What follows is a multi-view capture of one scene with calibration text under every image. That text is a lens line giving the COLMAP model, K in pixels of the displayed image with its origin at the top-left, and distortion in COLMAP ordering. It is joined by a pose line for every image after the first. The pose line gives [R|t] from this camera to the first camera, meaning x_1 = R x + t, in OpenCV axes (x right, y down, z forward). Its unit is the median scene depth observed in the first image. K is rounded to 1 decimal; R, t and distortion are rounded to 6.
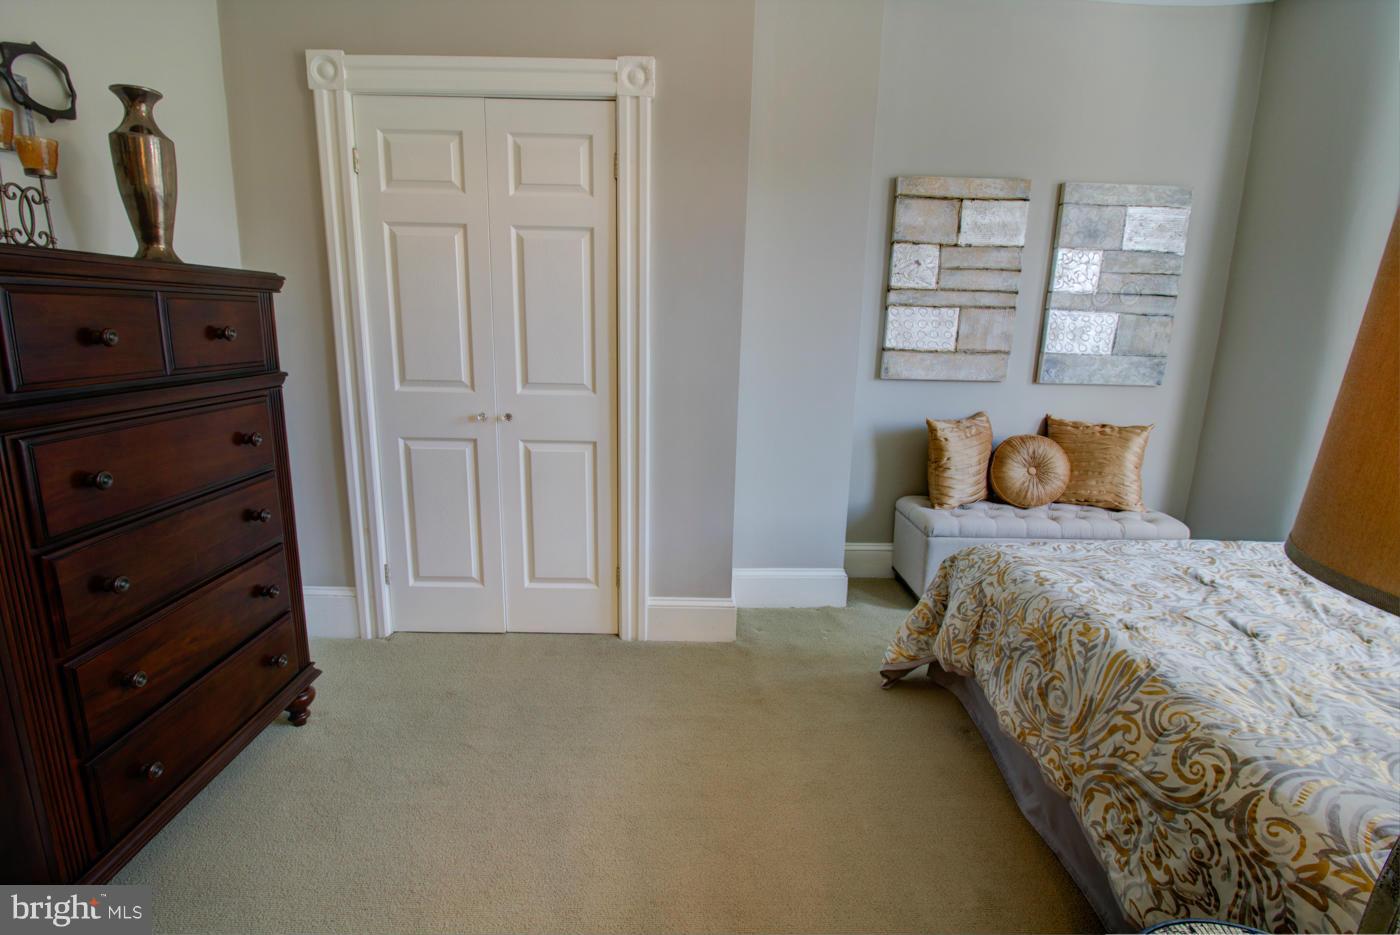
lens RADIAL K [[644.5, 0, 693.6], [0, 644.5, 461.8], [0, 0, 1]] dist [-0.003238, -0.010723]
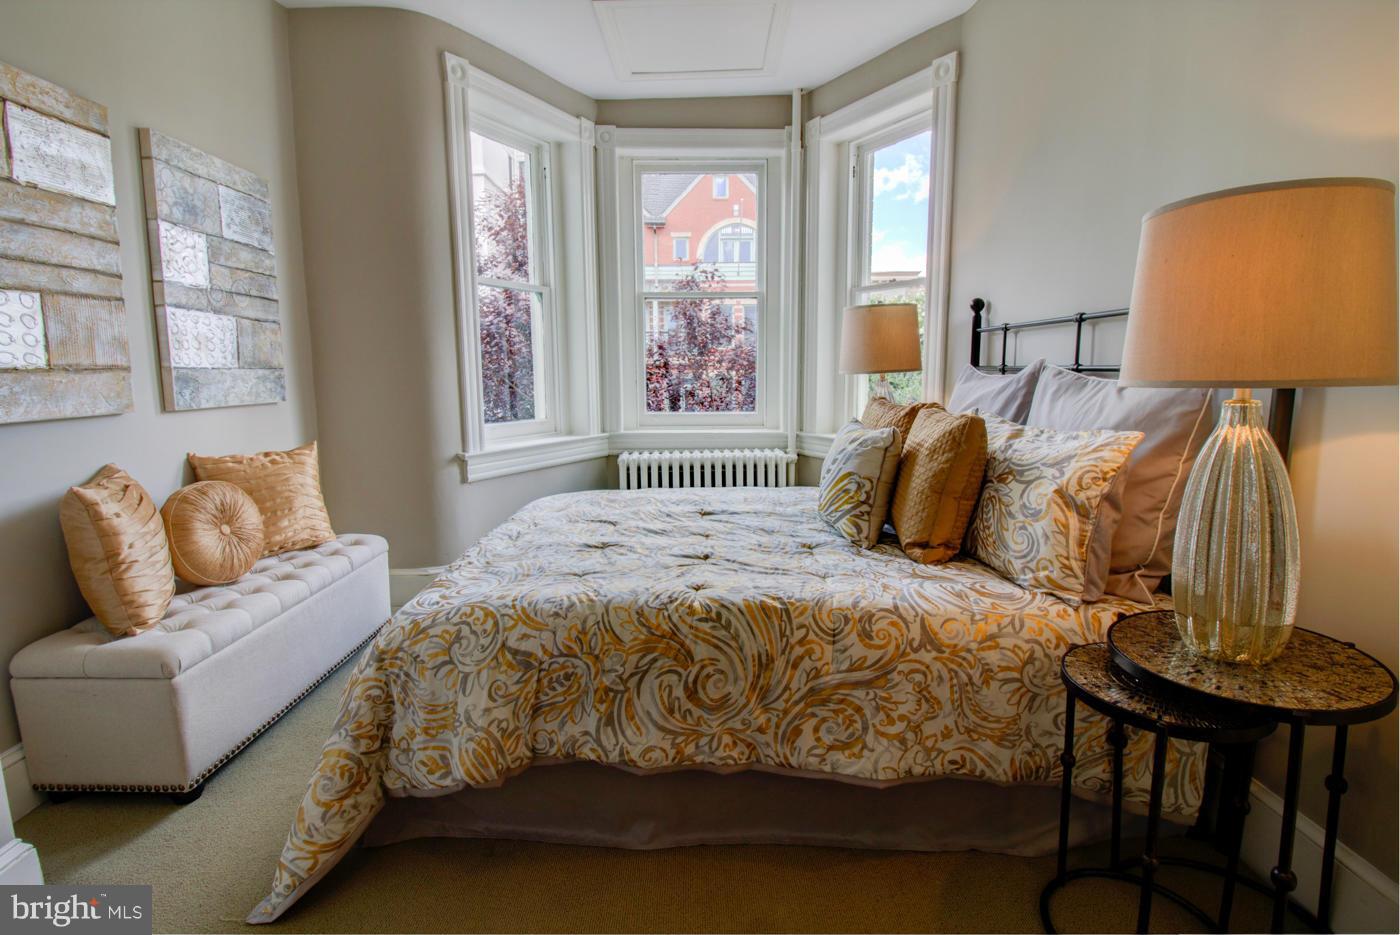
lens RADIAL K [[644.5, 0, 700.6], [0, 644.5, 457.4], [0, 0, 1]] dist [-0.003238, -0.010723]
pose [[0.006000, -0.157482, 0.987504, -0.161101], [0.225338, 0.962335, 0.152099, -0.052564], [-0.974262, 0.221609, 0.041261, 0.442532]]
